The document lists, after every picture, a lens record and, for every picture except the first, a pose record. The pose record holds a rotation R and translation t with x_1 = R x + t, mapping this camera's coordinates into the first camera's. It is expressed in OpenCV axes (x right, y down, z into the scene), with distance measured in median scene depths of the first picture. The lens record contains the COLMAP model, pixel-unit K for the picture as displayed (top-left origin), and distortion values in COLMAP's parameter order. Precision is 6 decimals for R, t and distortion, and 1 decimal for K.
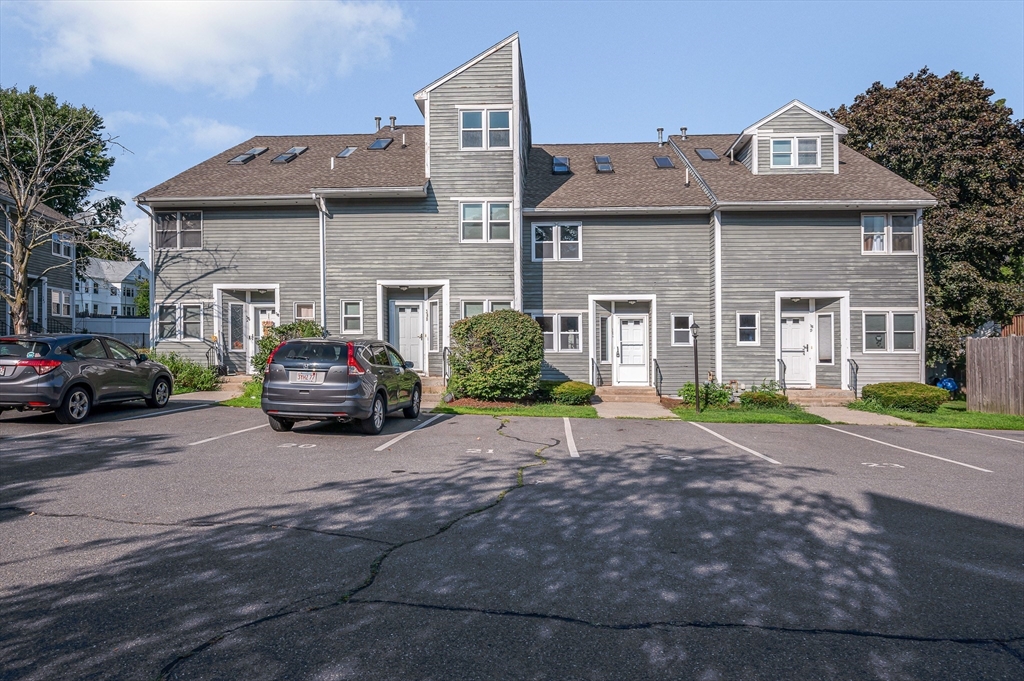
lens RADIAL K [[643.8, 0, 498.0], [0, 643.8, 322.9], [0, 0, 1]] dist [-0.003265, -0.000509]
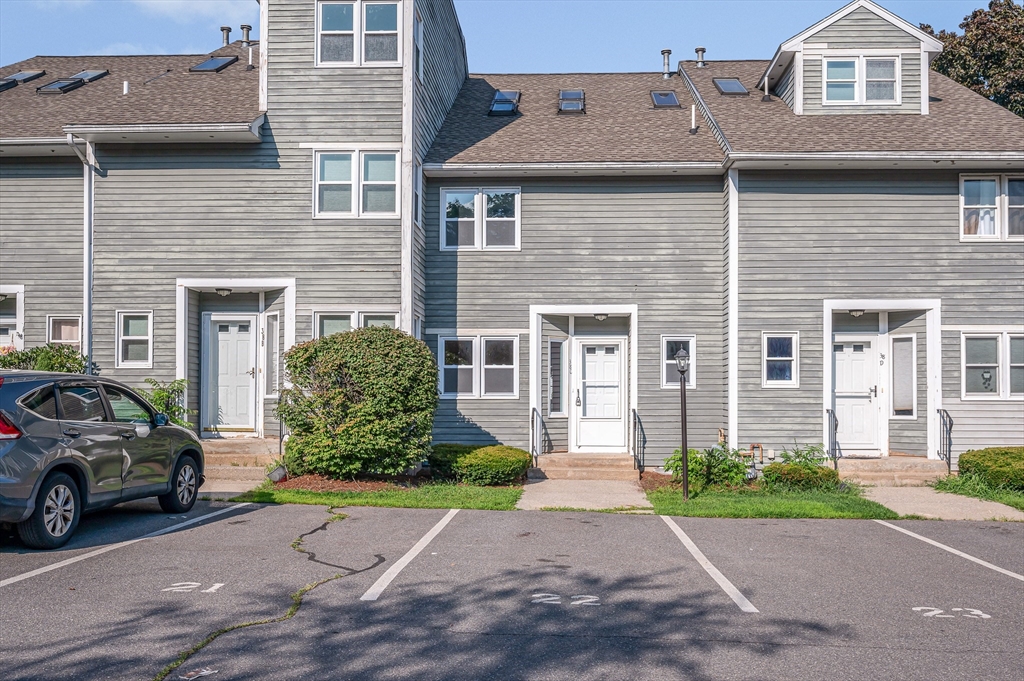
lens RADIAL K [[922.3, 0, 521.3], [0, 922.3, 357.2], [0, 0, 1]] dist [0.002594, -0.028536]
pose [[0.999152, 0.002243, 0.041102, 0.099953], [-0.002241, 0.999997, -0.000110, 0.006641], [-0.041102, 0.000018, 0.999155, 0.122068]]
